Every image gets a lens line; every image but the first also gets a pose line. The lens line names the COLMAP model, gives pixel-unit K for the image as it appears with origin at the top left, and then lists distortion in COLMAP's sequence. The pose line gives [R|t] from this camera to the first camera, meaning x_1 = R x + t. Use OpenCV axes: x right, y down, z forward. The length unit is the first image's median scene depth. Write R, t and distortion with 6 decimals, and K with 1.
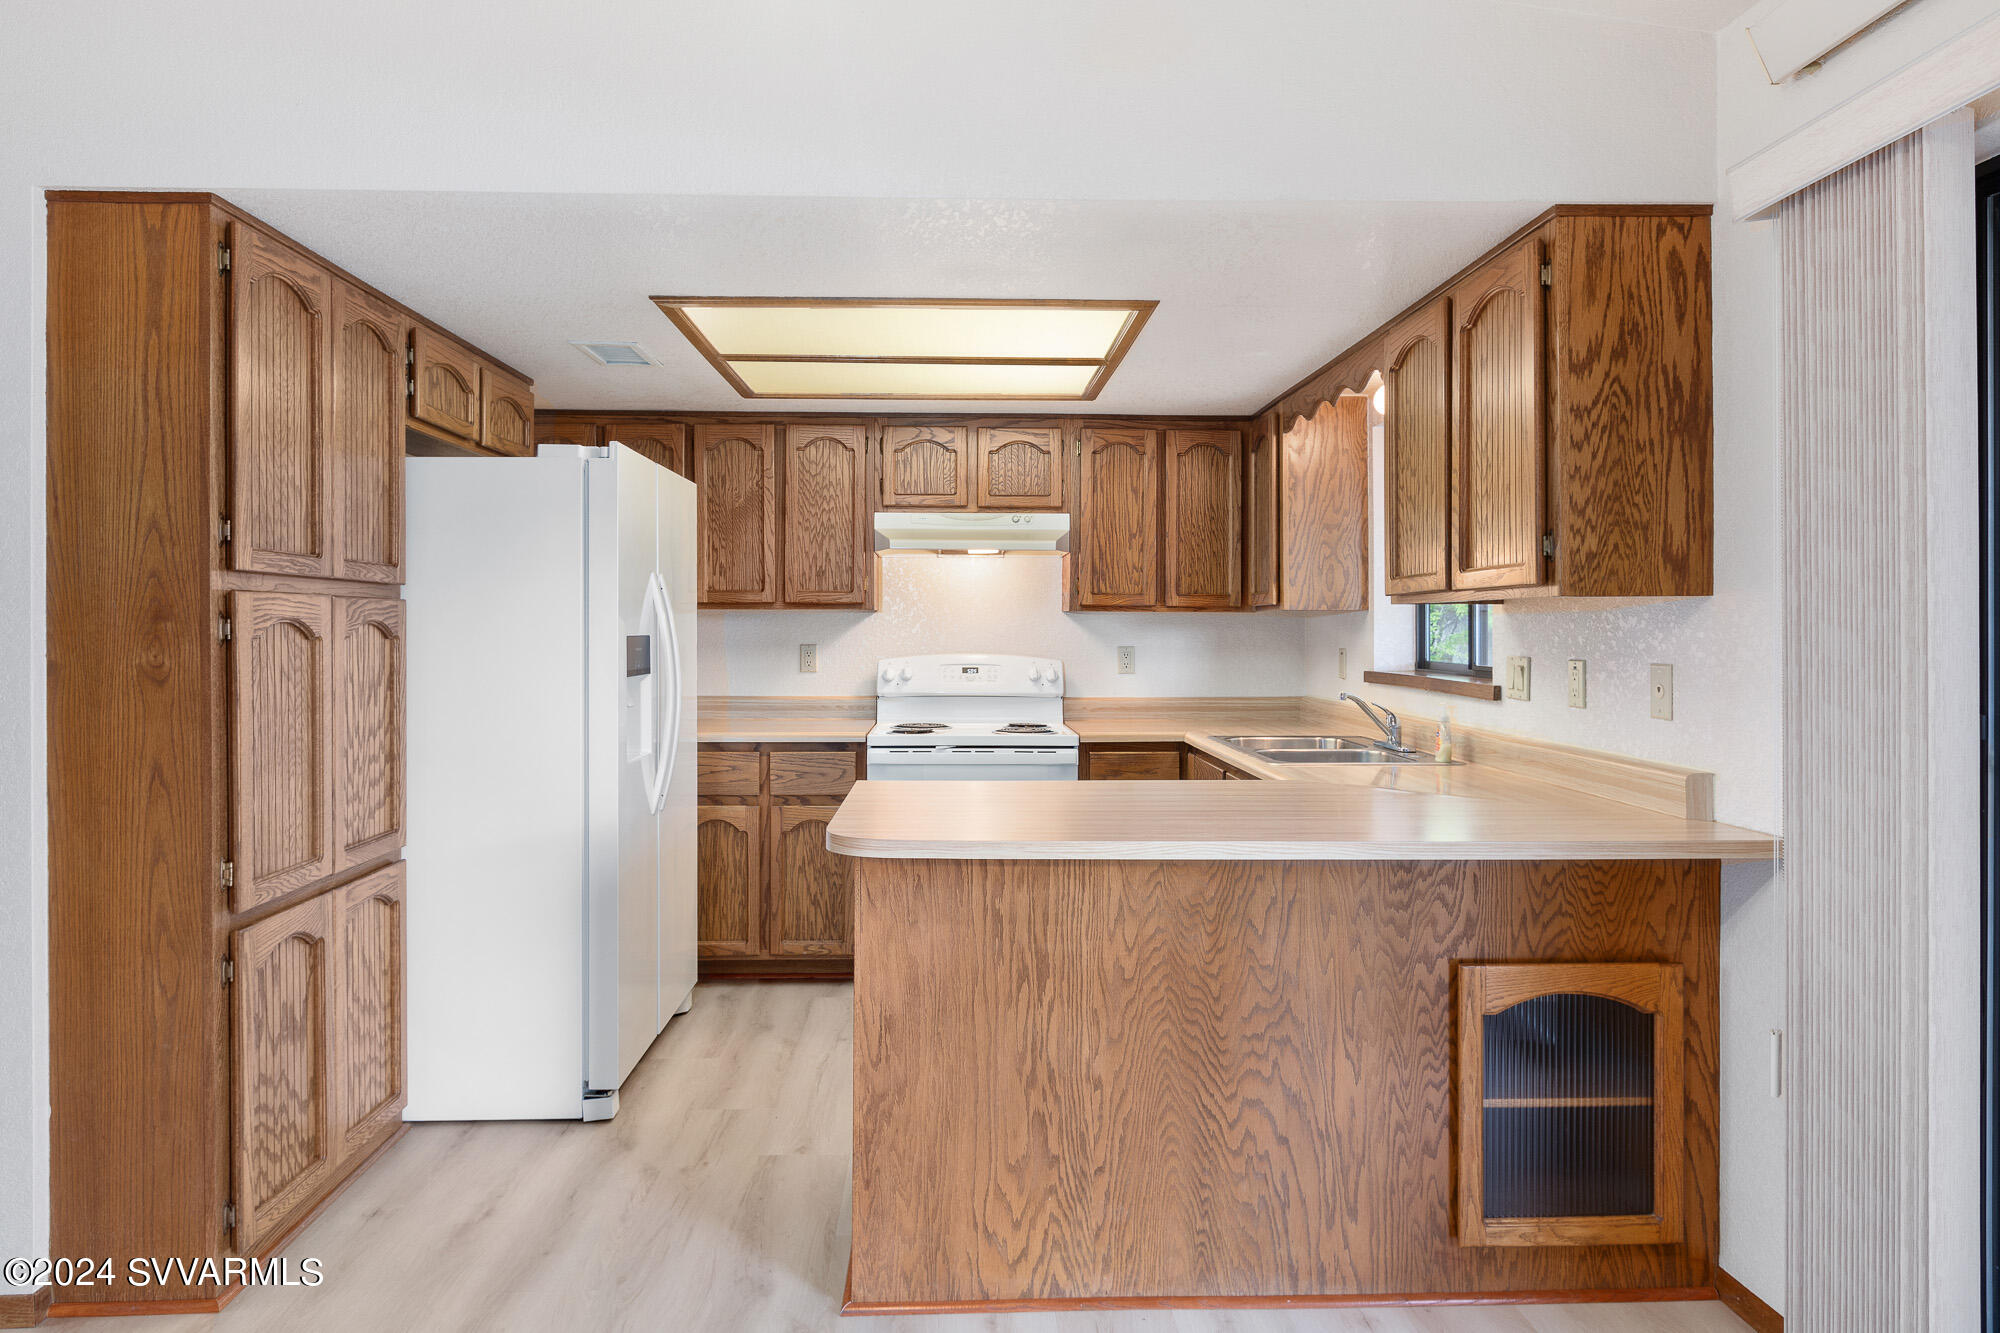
lens RADIAL K [[1153.3, 0, 986.7], [0, 1153.3, 639.2], [0, 0, 1]] dist [-0.007252, -0.001499]
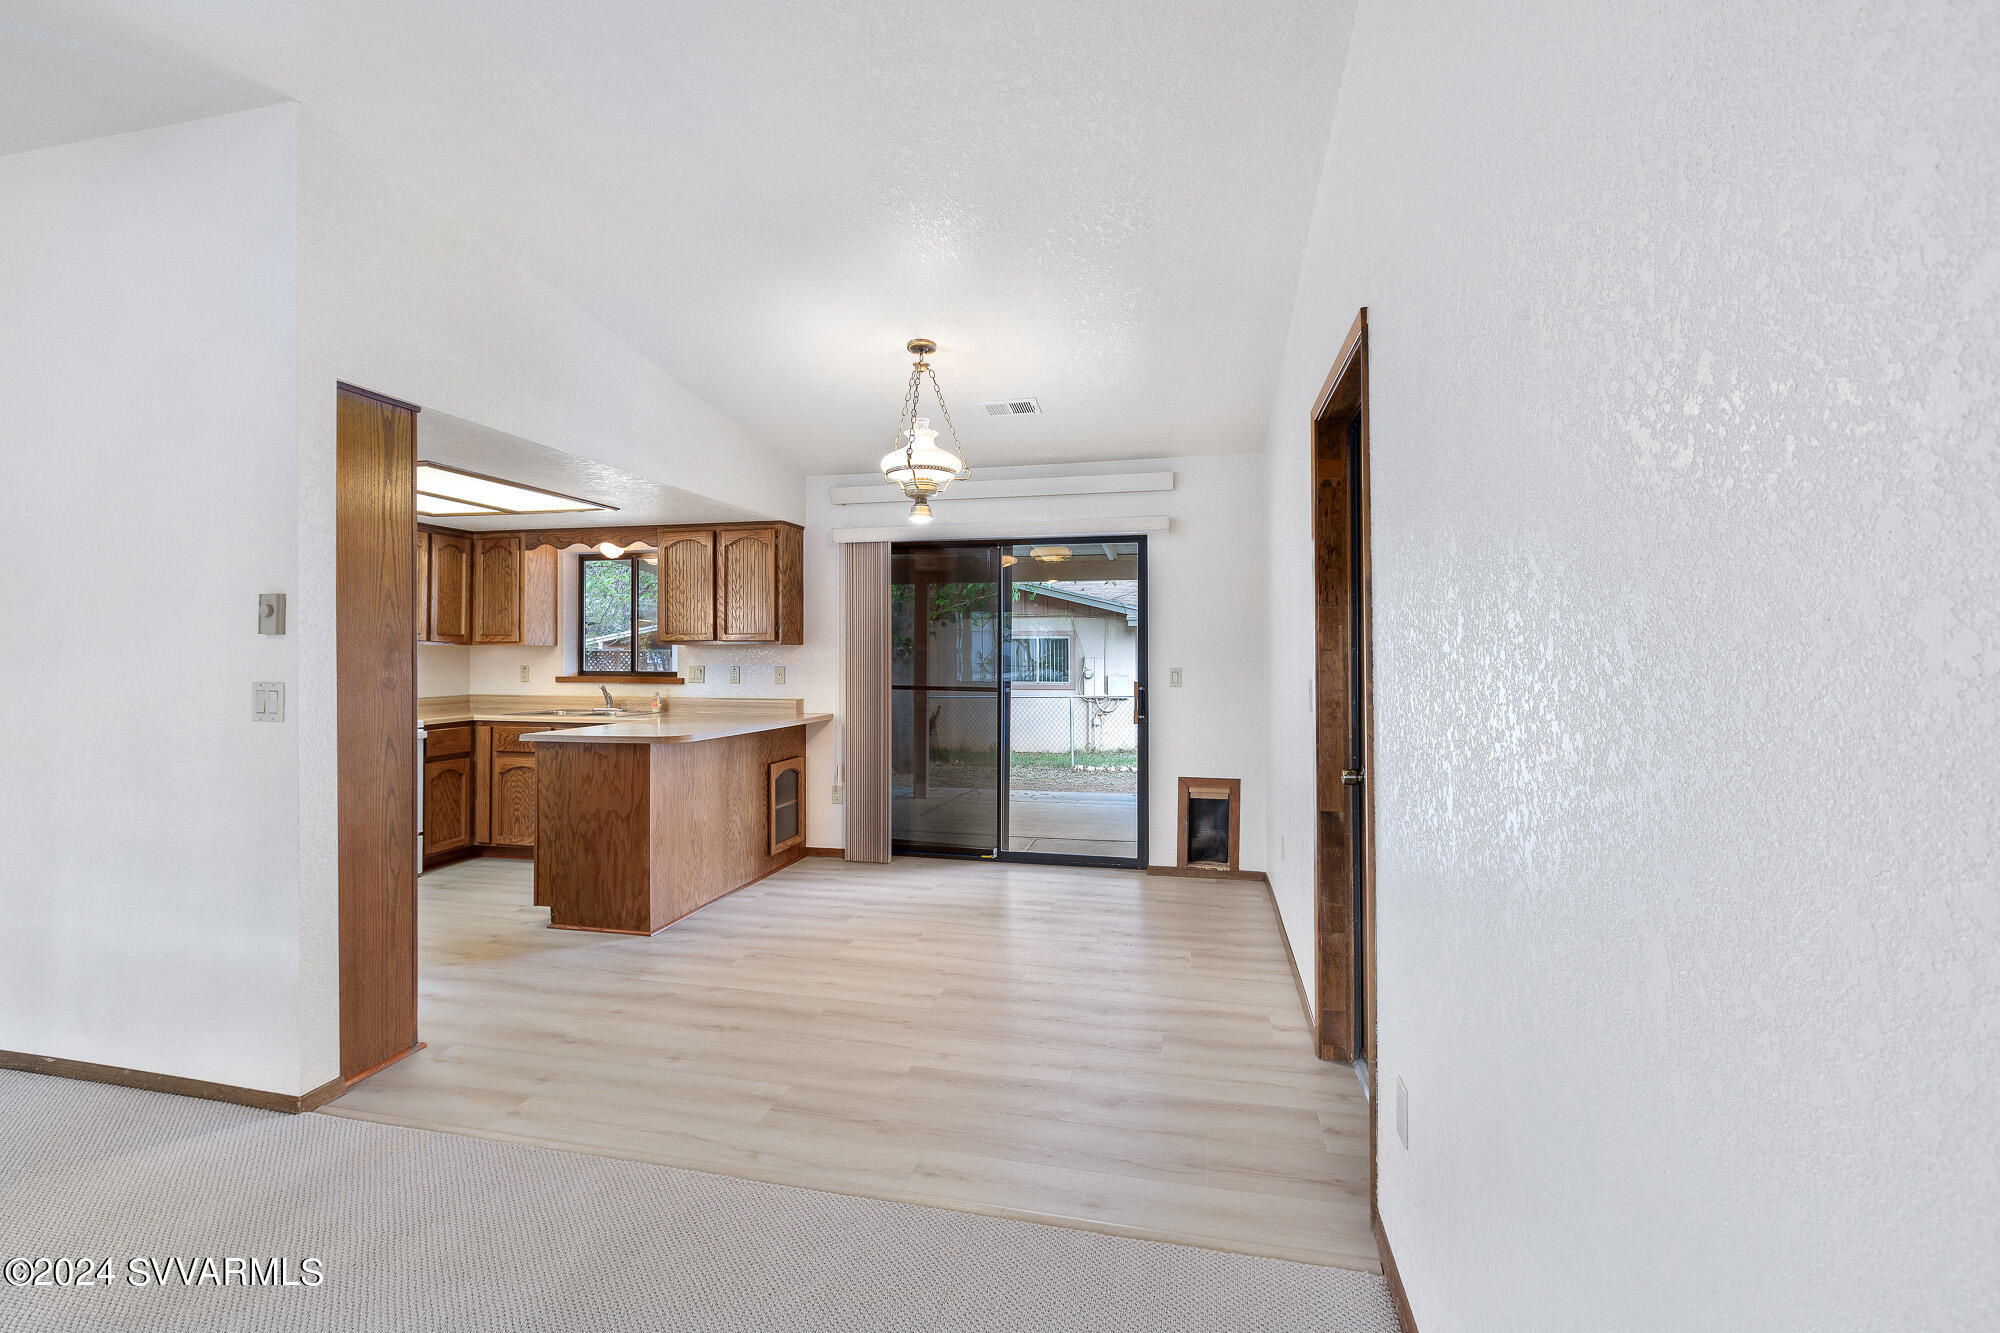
lens RADIAL K [[911.3, 0, 997.3], [0, 911.3, 655.9], [0, 0, 1]] dist [0.001272, -0.001240]
pose [[0.246849, -0.002703, 0.969050, -1.797654], [0.005981, 0.999981, 0.001265, -0.007936], [-0.969035, 0.005484, 0.246861, -0.194621]]
